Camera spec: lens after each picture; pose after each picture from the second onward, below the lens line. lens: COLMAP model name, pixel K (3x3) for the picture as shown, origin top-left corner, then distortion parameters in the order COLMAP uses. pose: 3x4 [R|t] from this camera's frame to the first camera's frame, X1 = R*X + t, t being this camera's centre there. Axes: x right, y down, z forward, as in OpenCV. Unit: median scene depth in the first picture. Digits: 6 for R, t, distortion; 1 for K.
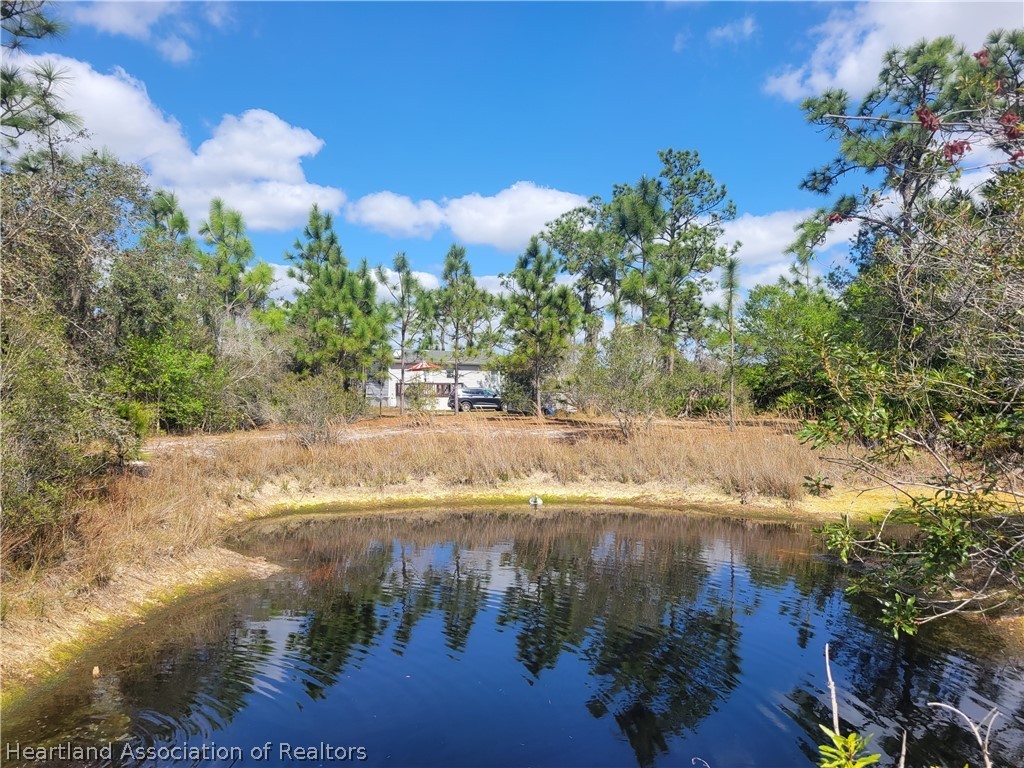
lens RADIAL K [[763.5, 0, 499.5], [0, 763.5, 405.1], [0, 0, 1]] dist [0.045555, -0.022369]
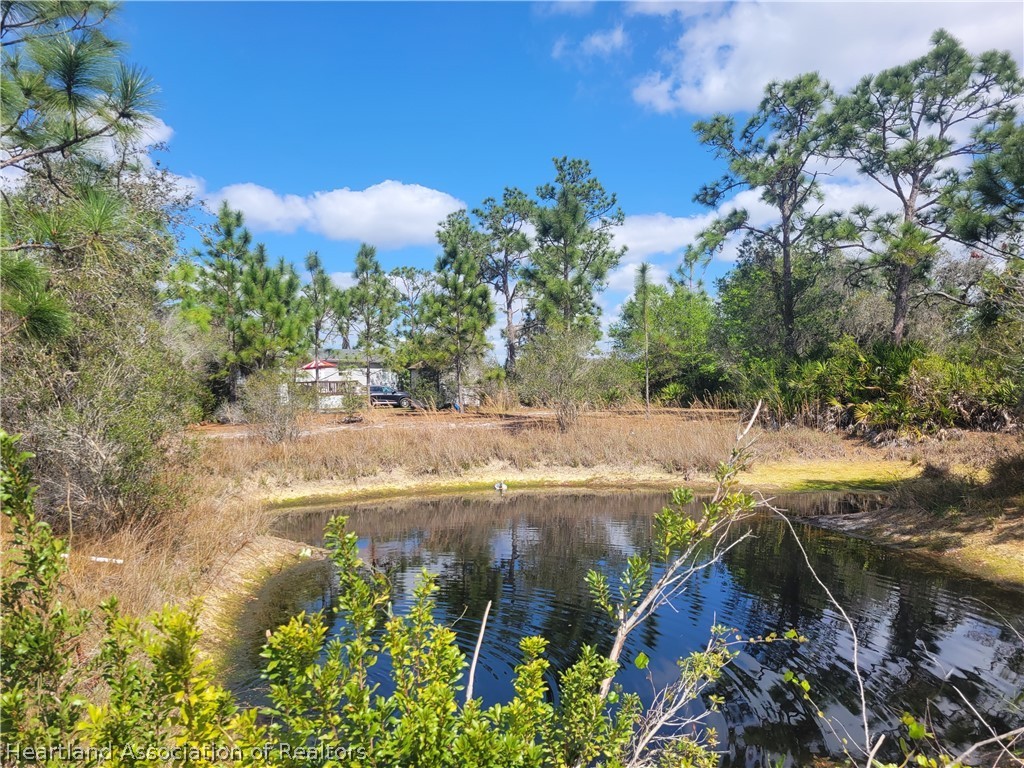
lens RADIAL K [[763.5, 0, 499.5], [0, 763.5, 405.1], [0, 0, 1]] dist [0.045555, -0.022369]
pose [[0.983231, -0.022162, 0.181013, -0.103337], [0.021389, 0.999752, 0.006217, 0.002186], [-0.181106, -0.002241, 0.983461, -0.047215]]
